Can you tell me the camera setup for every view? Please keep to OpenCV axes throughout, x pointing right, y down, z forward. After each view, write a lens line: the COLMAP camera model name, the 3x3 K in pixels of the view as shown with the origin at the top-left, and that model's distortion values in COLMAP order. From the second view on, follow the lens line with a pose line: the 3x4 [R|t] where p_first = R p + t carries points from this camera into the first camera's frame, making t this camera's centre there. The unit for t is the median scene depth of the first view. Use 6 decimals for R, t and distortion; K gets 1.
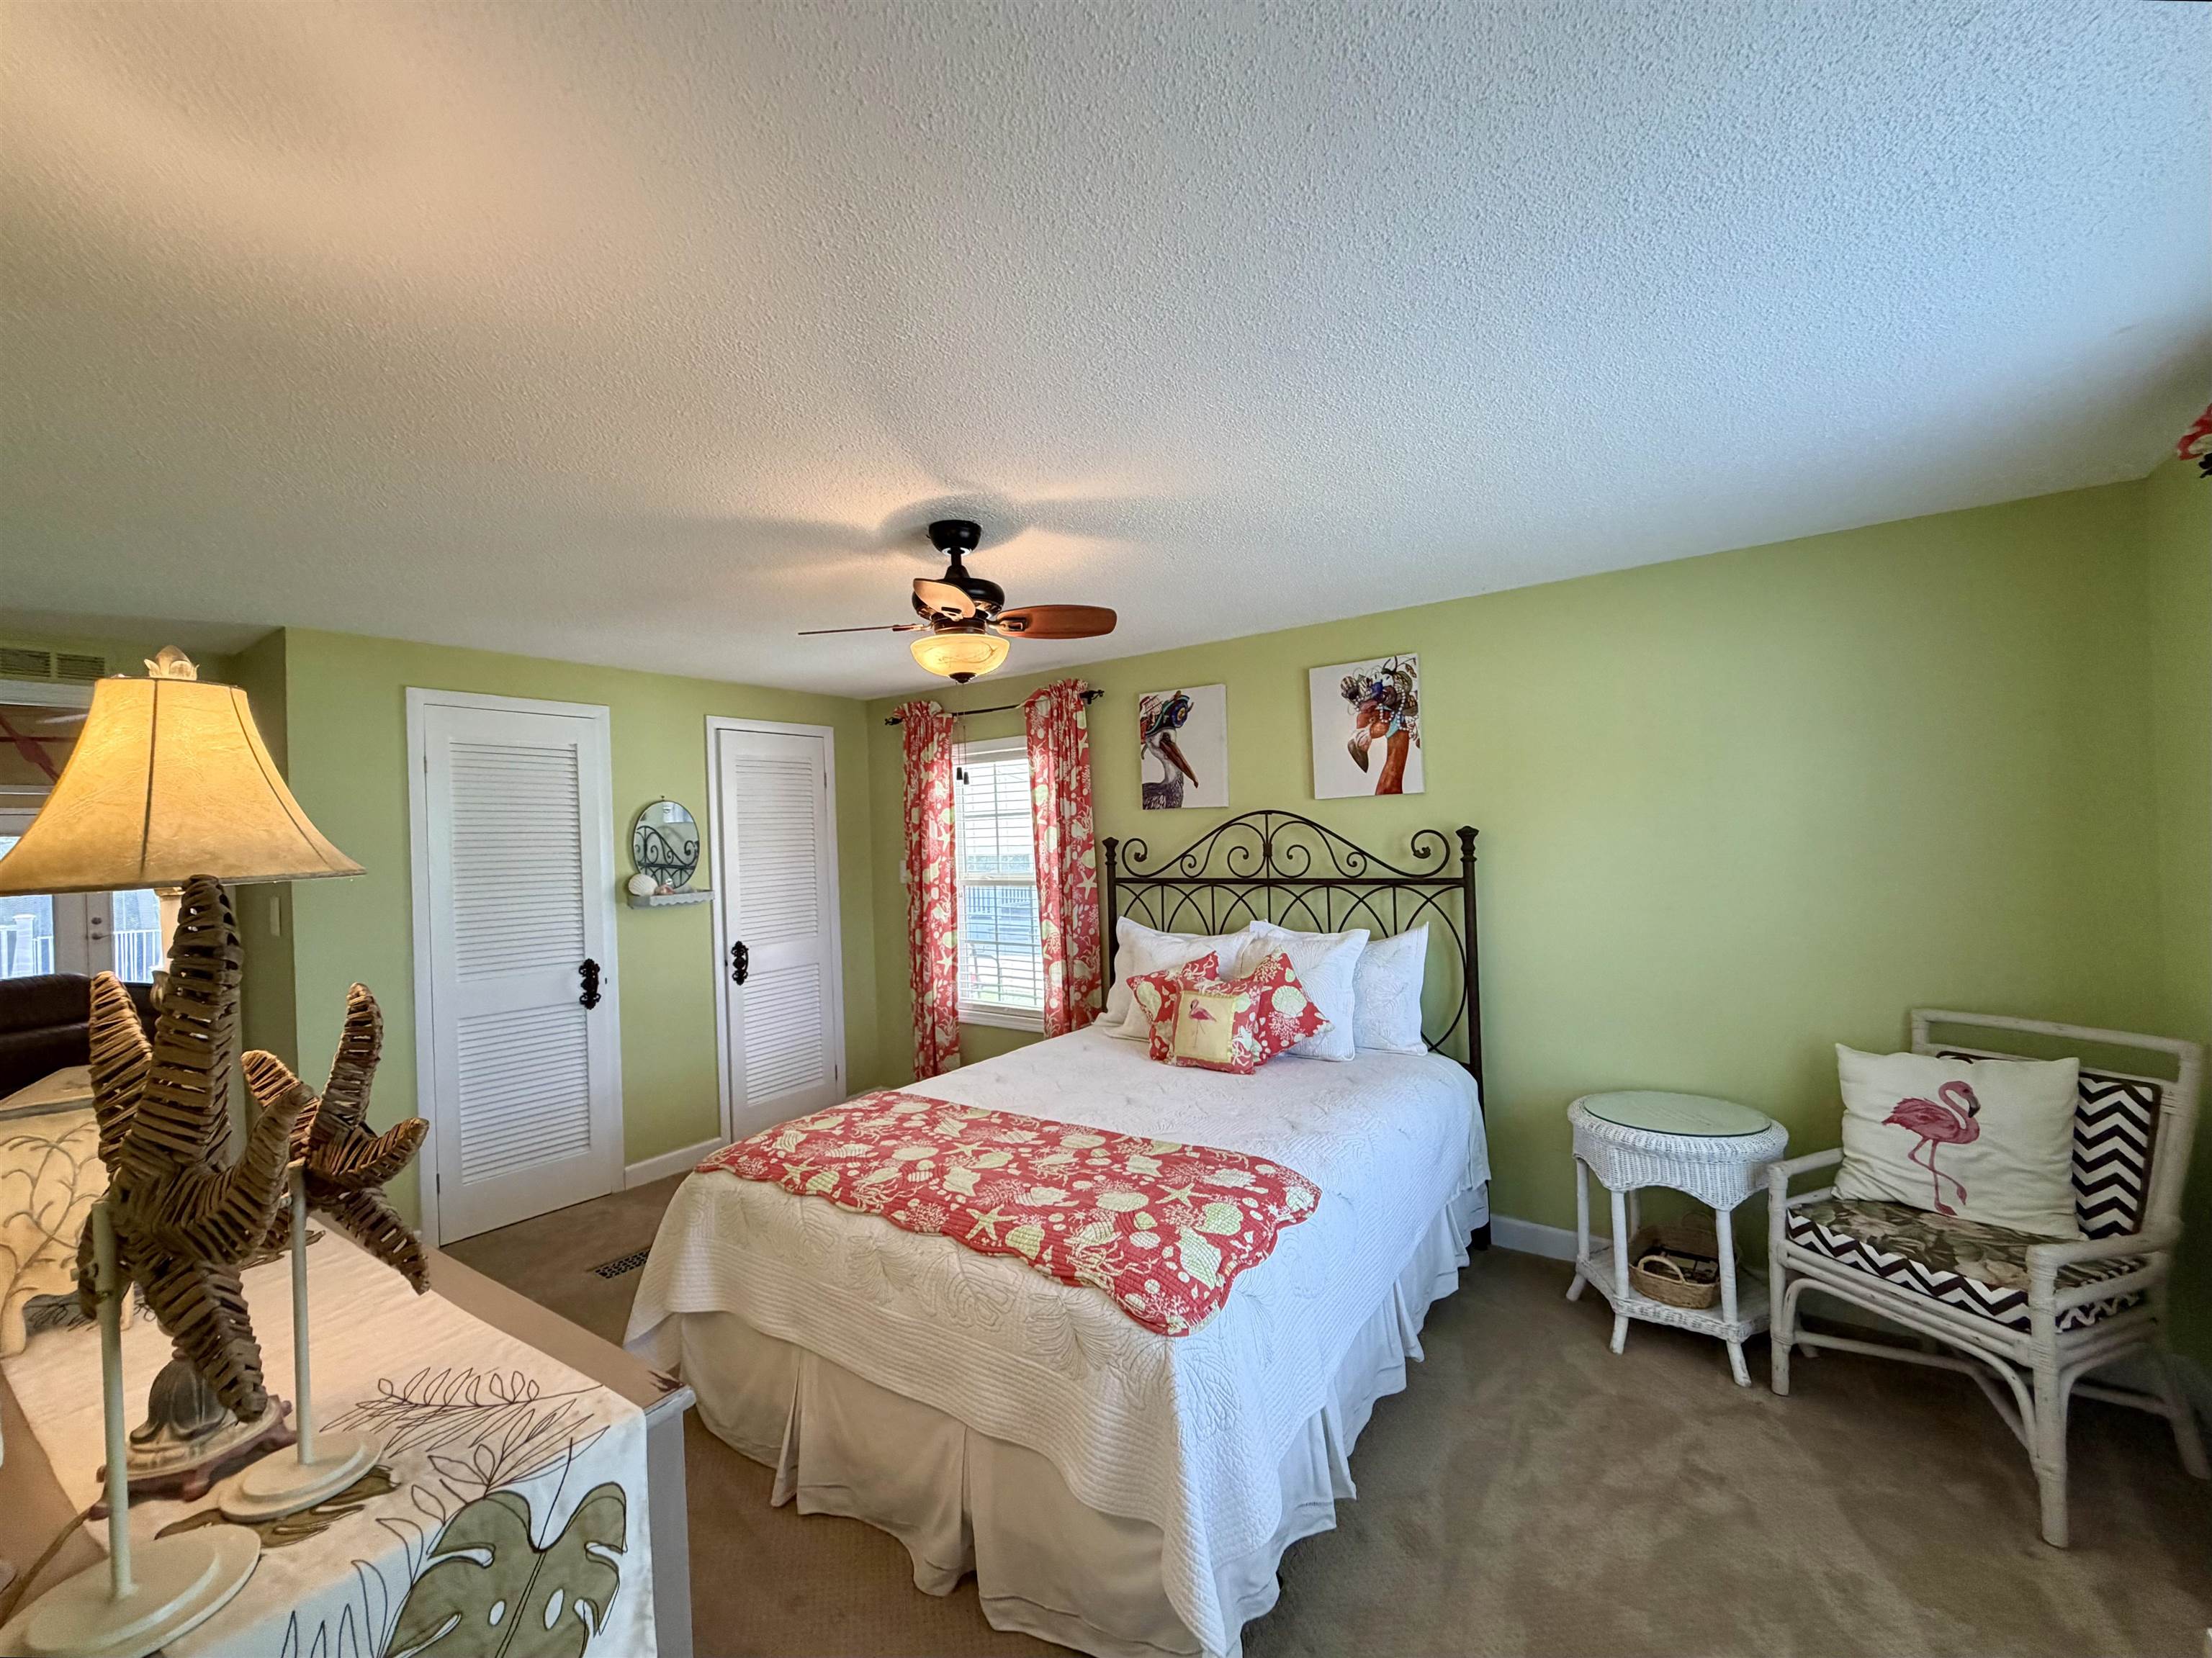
lens RADIAL K [[883.7, 0, 1084.3], [0, 883.7, 829.5], [0, 0, 1]] dist [-0.001272, 0.000584]
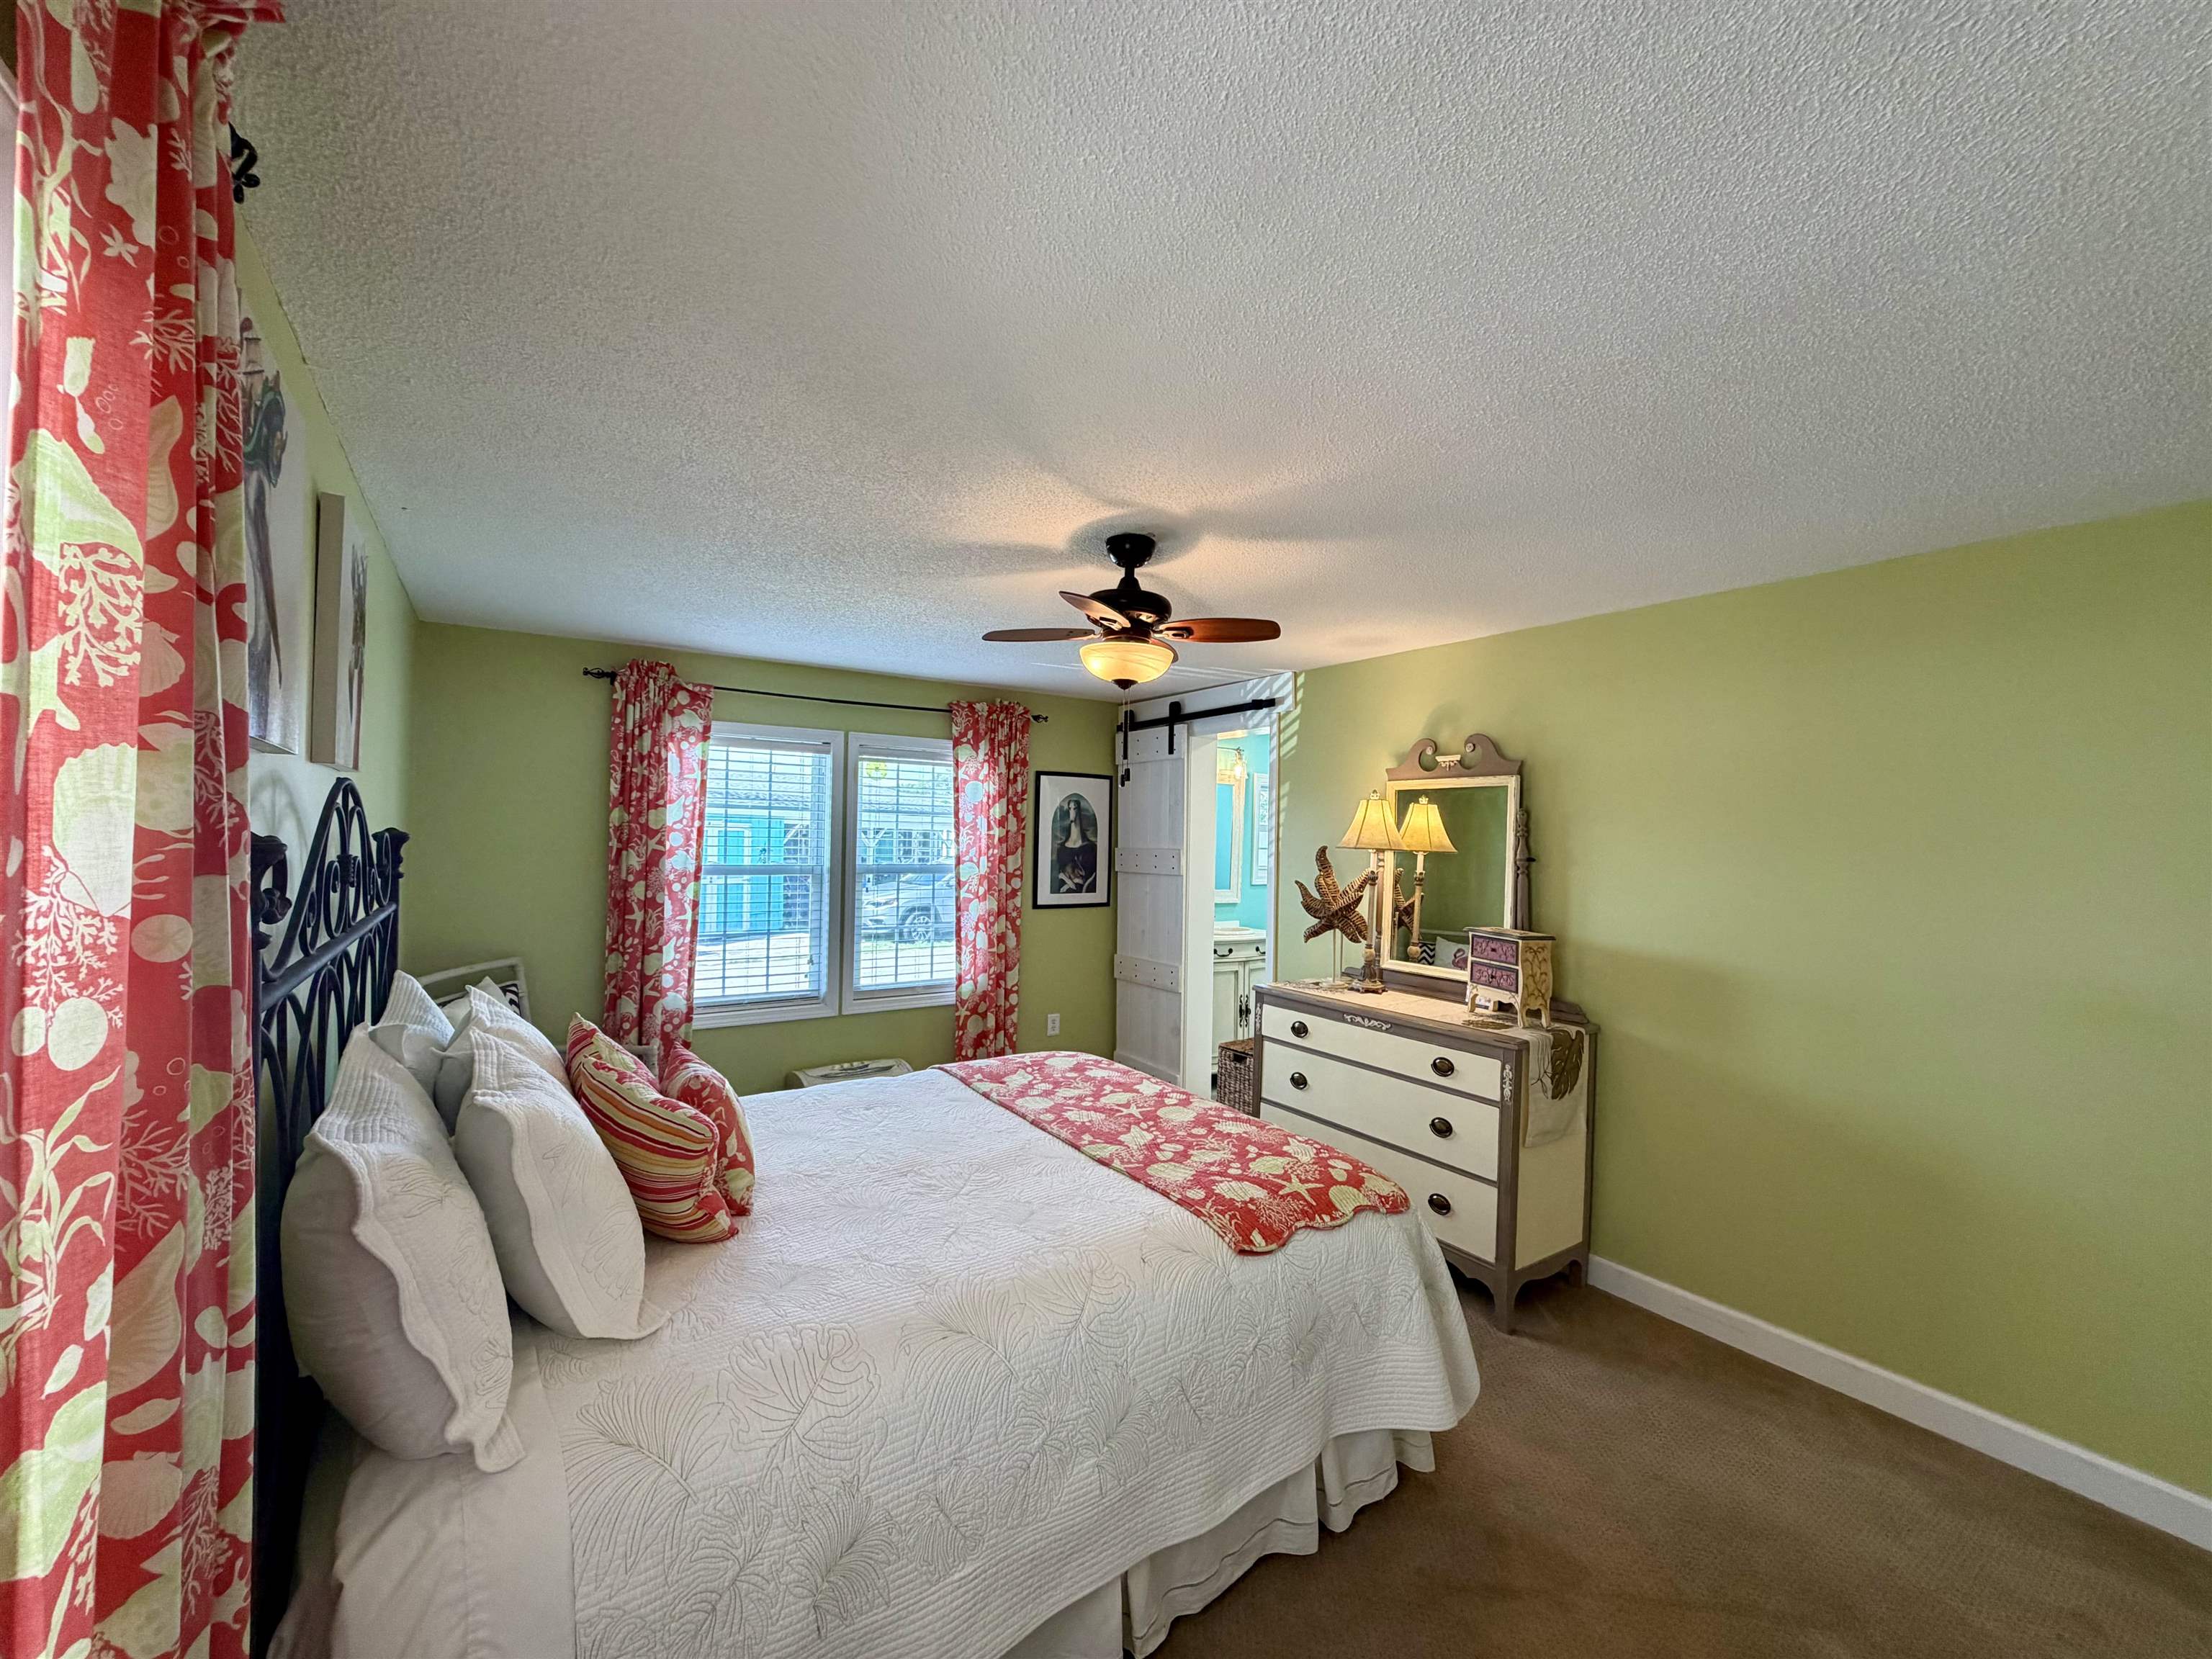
lens RADIAL K [[883.8, 0, 1099.4], [0, 883.8, 835.6], [0, 0, 1]] dist [-0.001272, 0.000584]
pose [[-0.942439, 0.013249, 0.334117, -0.280265], [0.006011, 0.999725, -0.022686, 0.018338], [-0.334325, -0.019372, -0.942259, 1.227911]]
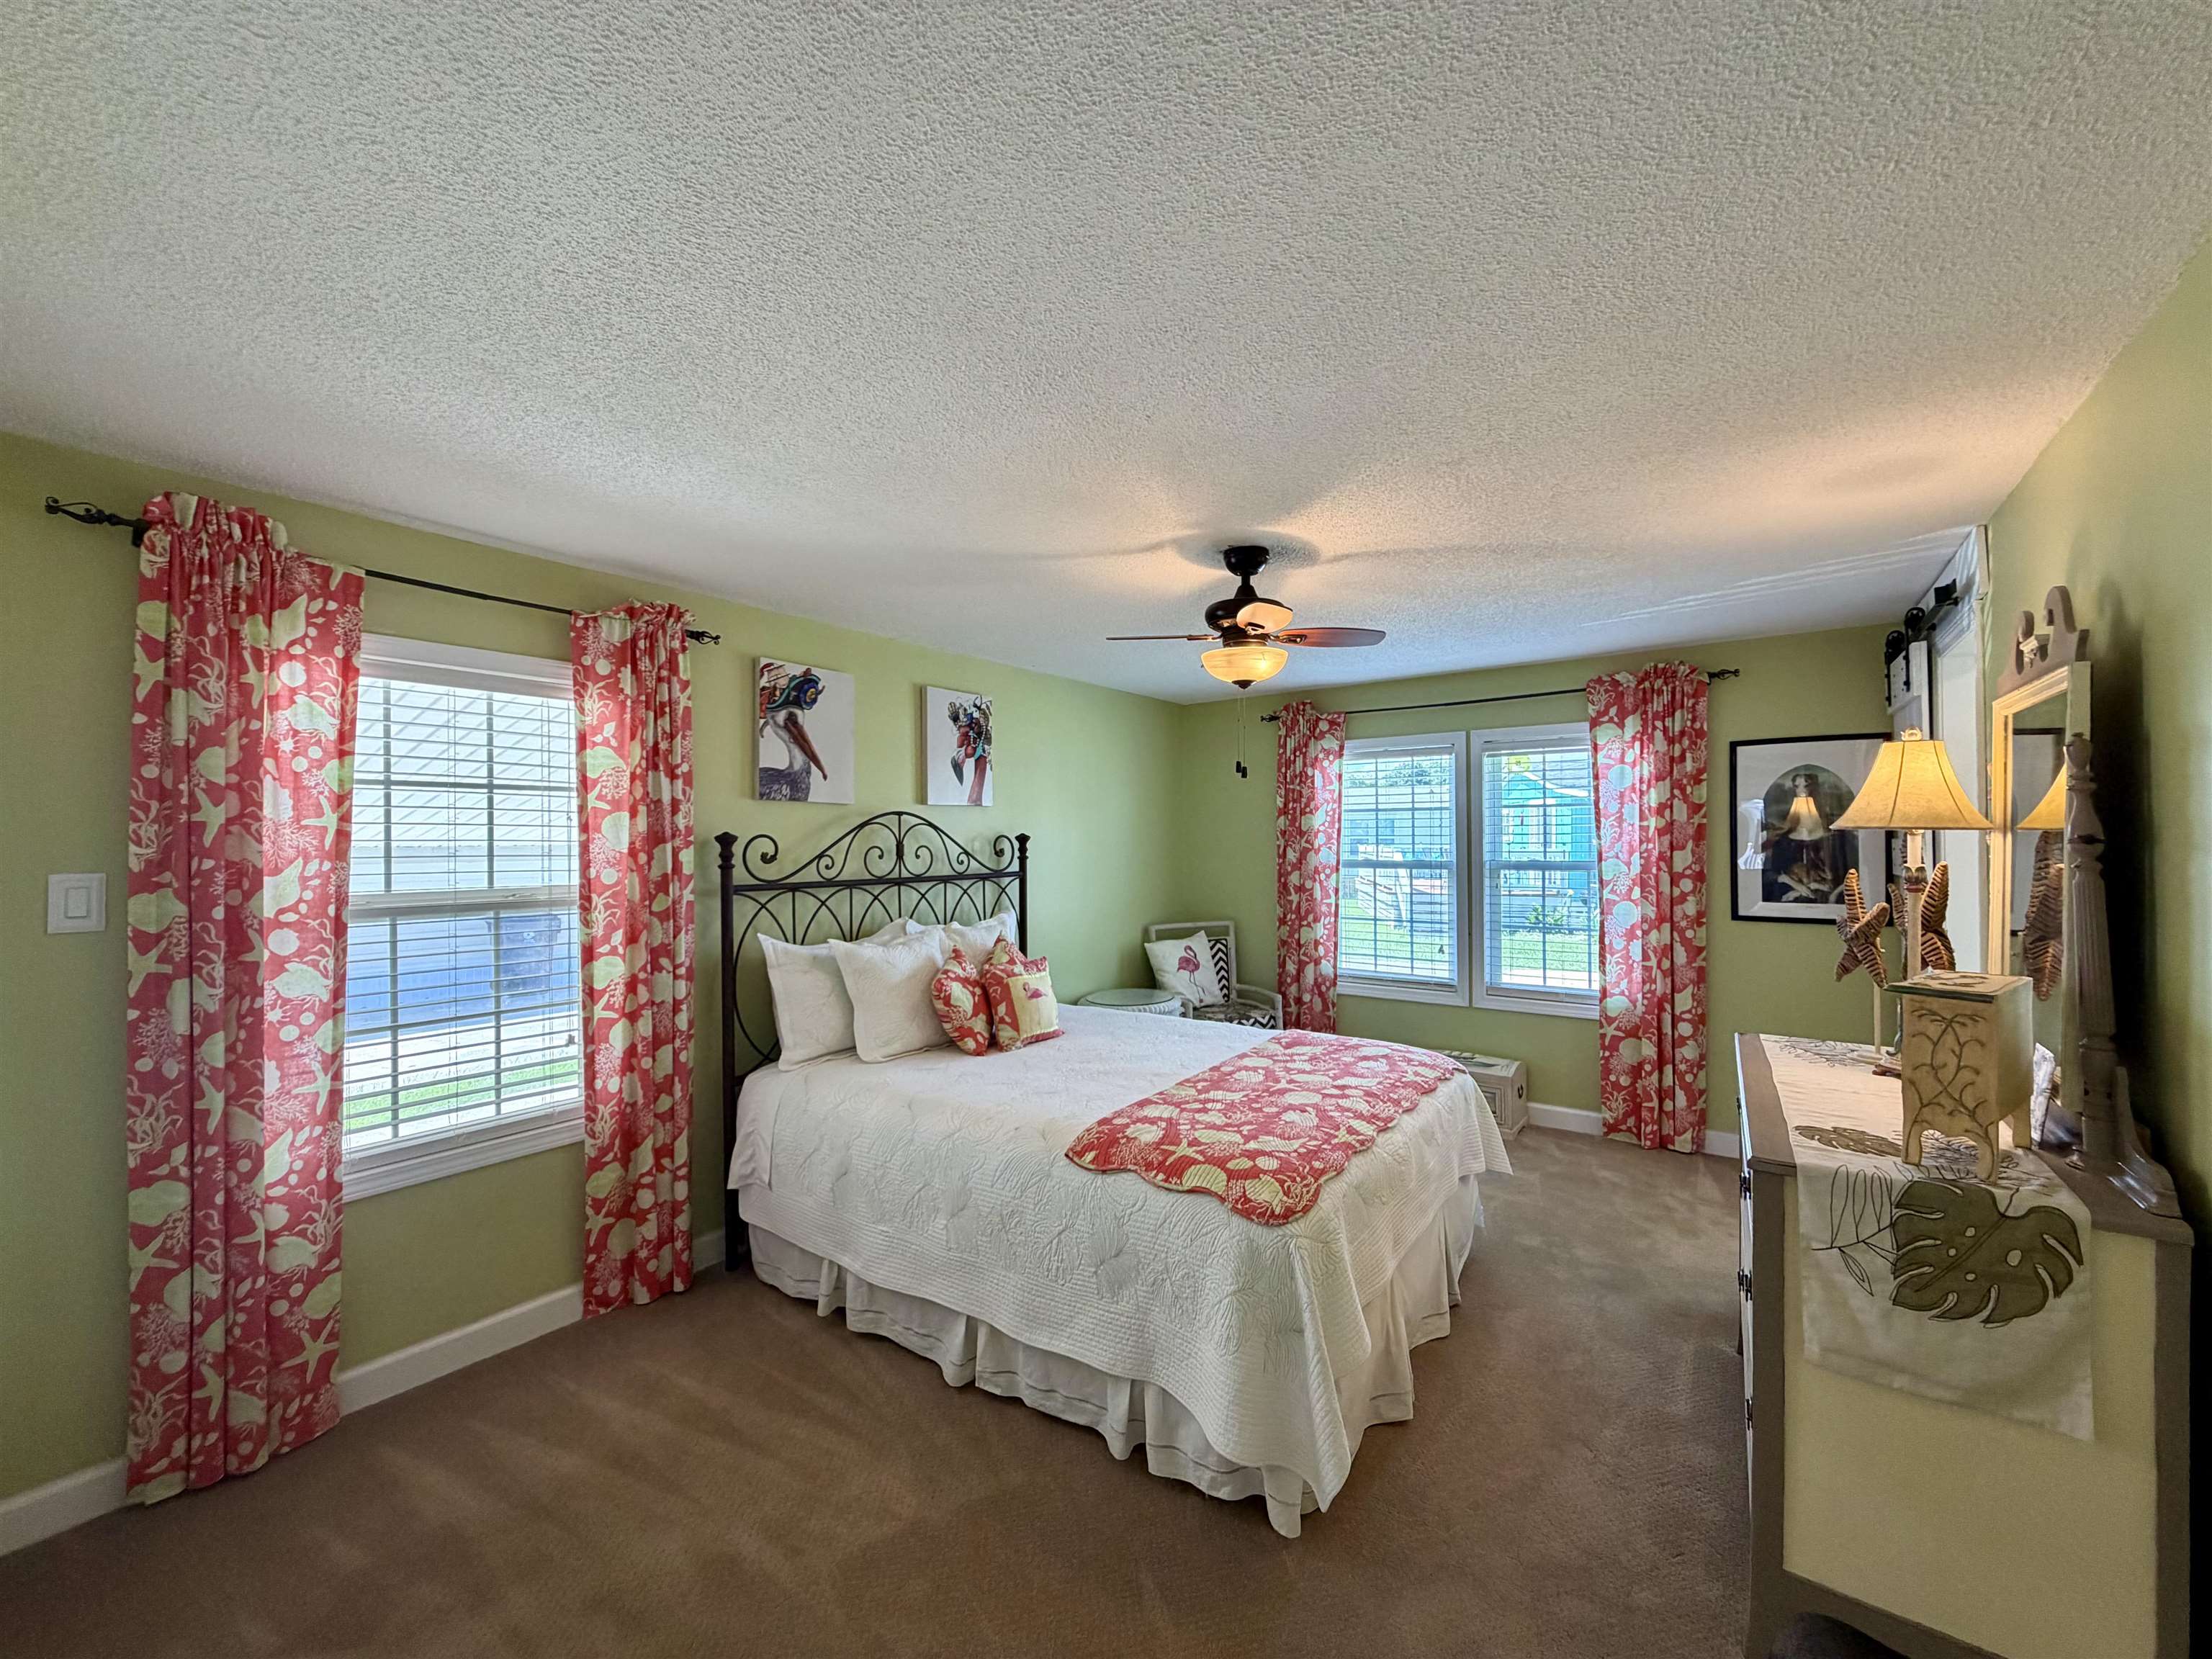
lens RADIAL K [[883.8, 0, 1096.7], [0, 883.8, 831.2], [0, 0, 1]] dist [-0.001272, 0.000584]
pose [[0.006619, 0.040099, 0.999174, -0.783112], [-0.004836, 0.999185, -0.040067, 0.039676], [-0.999966, -0.004566, 0.006808, 0.729628]]
